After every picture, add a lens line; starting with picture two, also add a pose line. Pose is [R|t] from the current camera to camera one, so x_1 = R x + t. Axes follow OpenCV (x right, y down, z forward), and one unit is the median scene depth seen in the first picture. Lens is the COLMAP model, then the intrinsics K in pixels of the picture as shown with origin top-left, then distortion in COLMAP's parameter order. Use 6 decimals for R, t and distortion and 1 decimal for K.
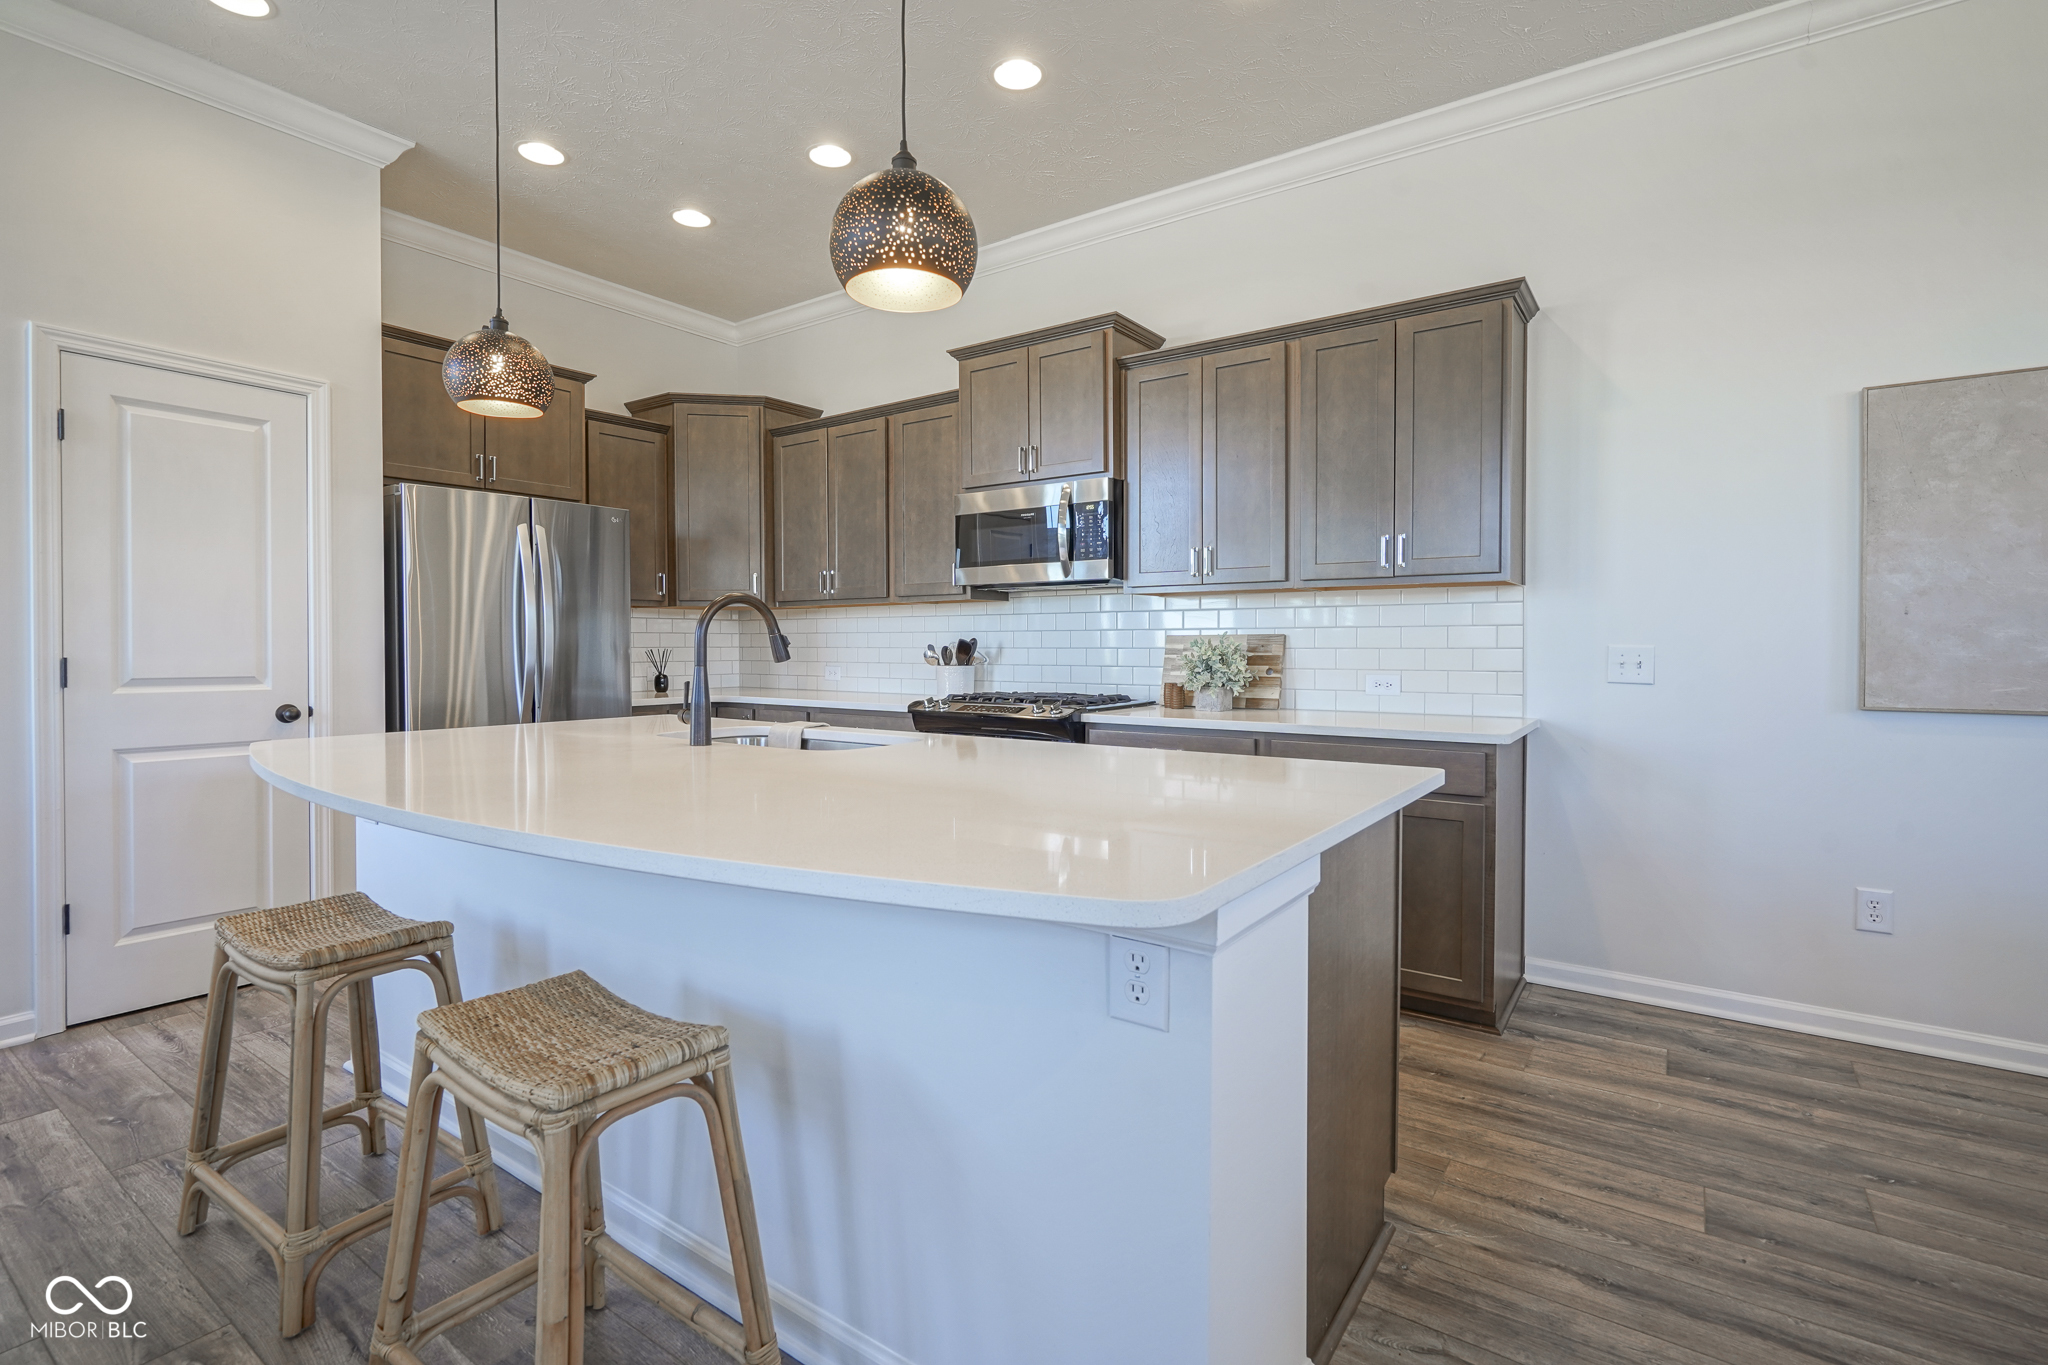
lens RADIAL K [[951.1, 0, 1013.2], [0, 951.1, 666.1], [0, 0, 1]] dist [-0.006481, -0.000601]
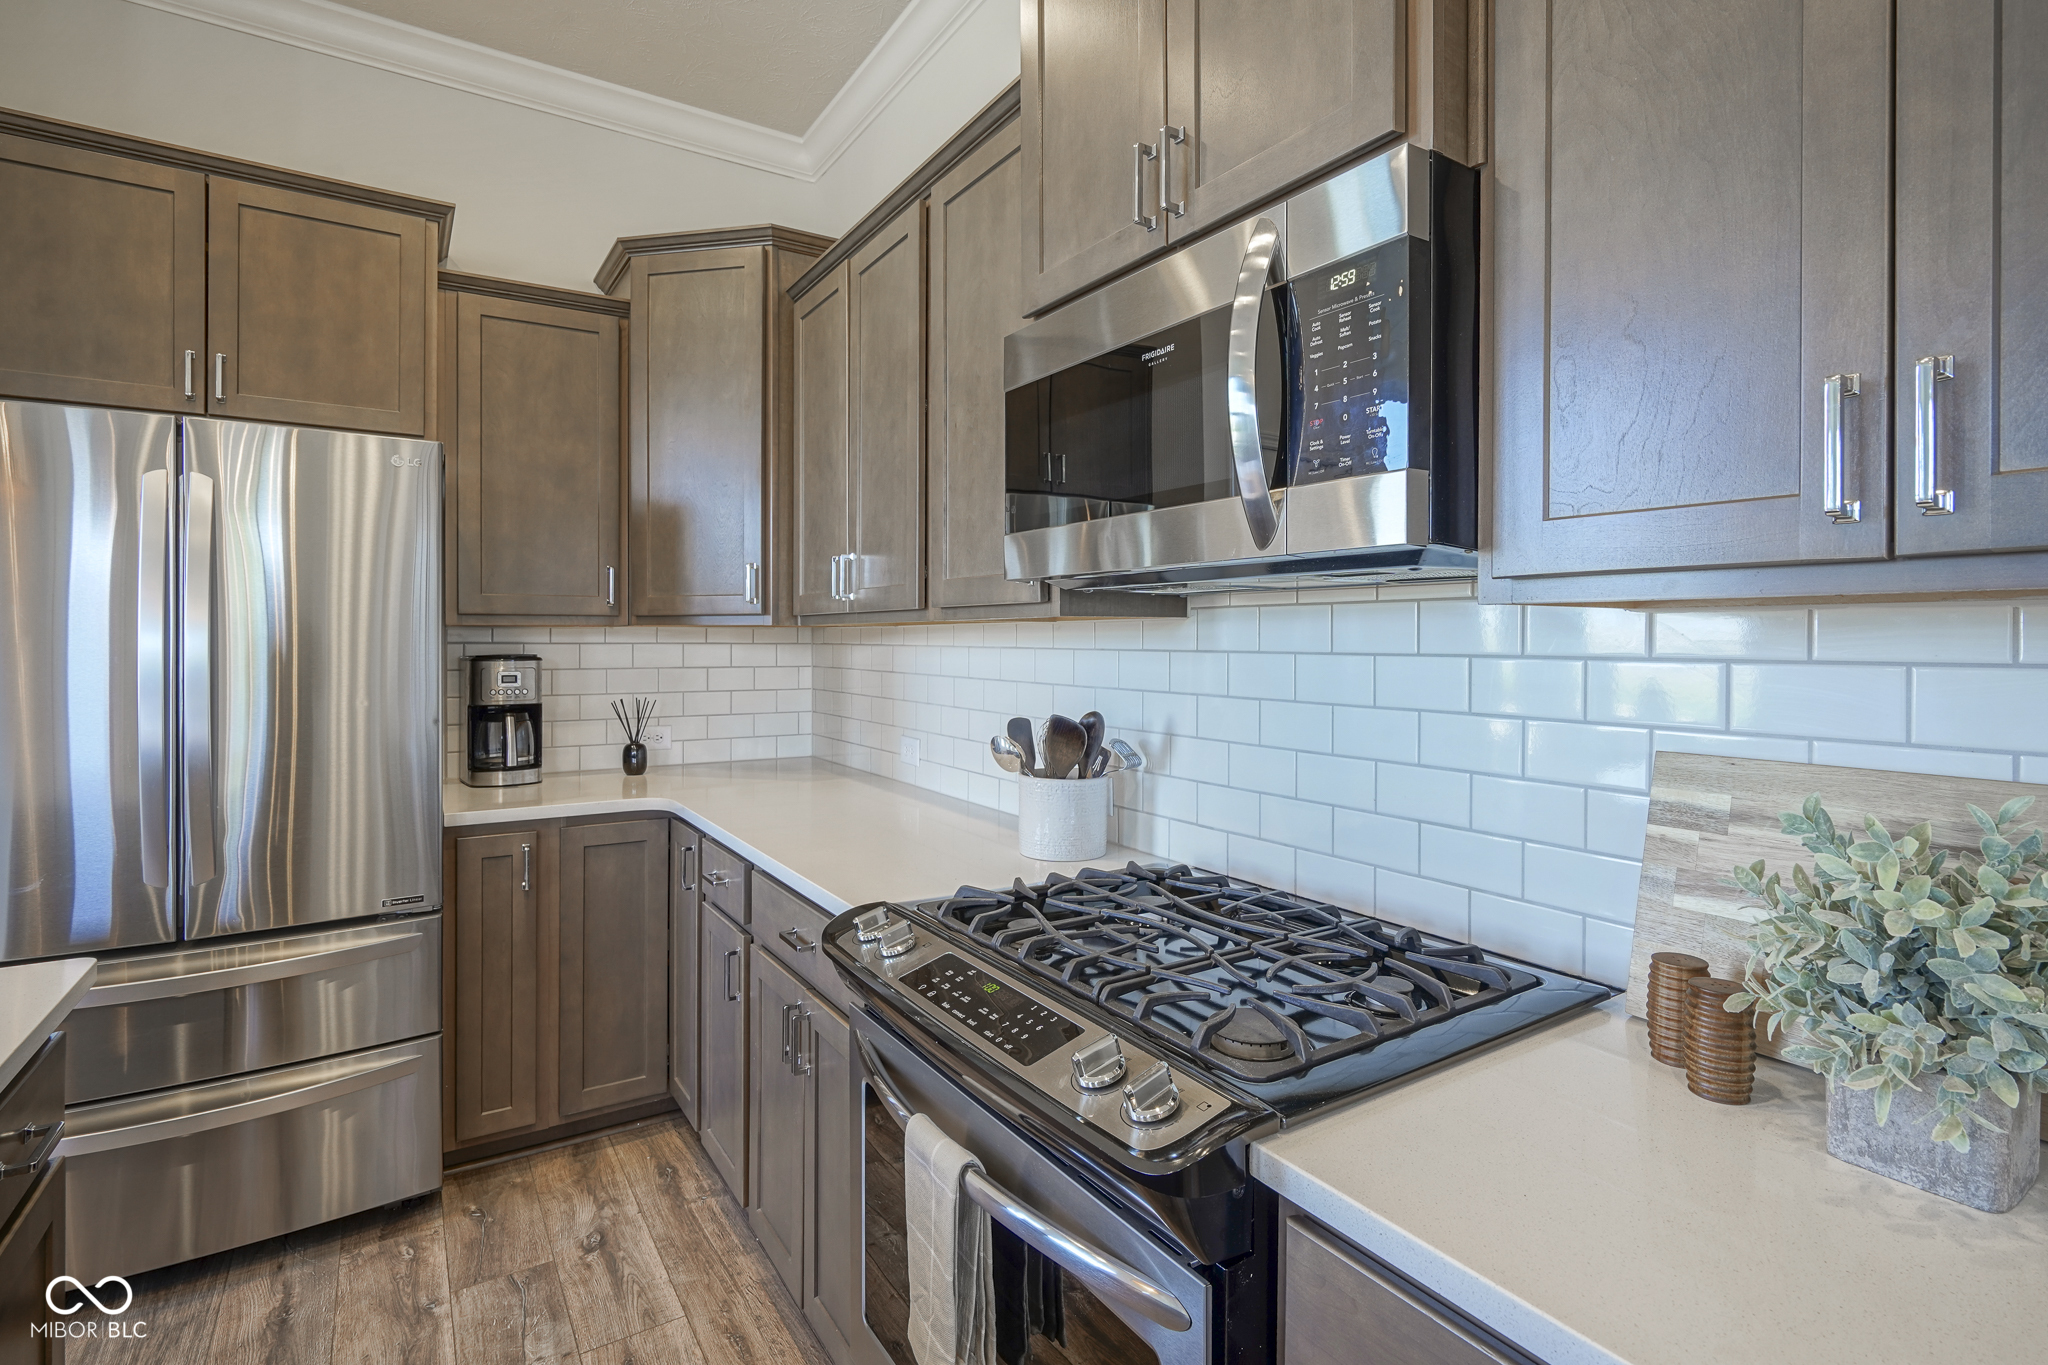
lens RADIAL K [[951.1, 0, 1103.0], [0, 951.1, 645.2], [0, 0, 1]] dist [-0.006481, -0.000601]
pose [[0.949154, 0.004567, -0.314779, 0.095215], [-0.008172, 0.999915, -0.010133, -0.057969], [0.314706, 0.012190, 0.949111, 0.682483]]
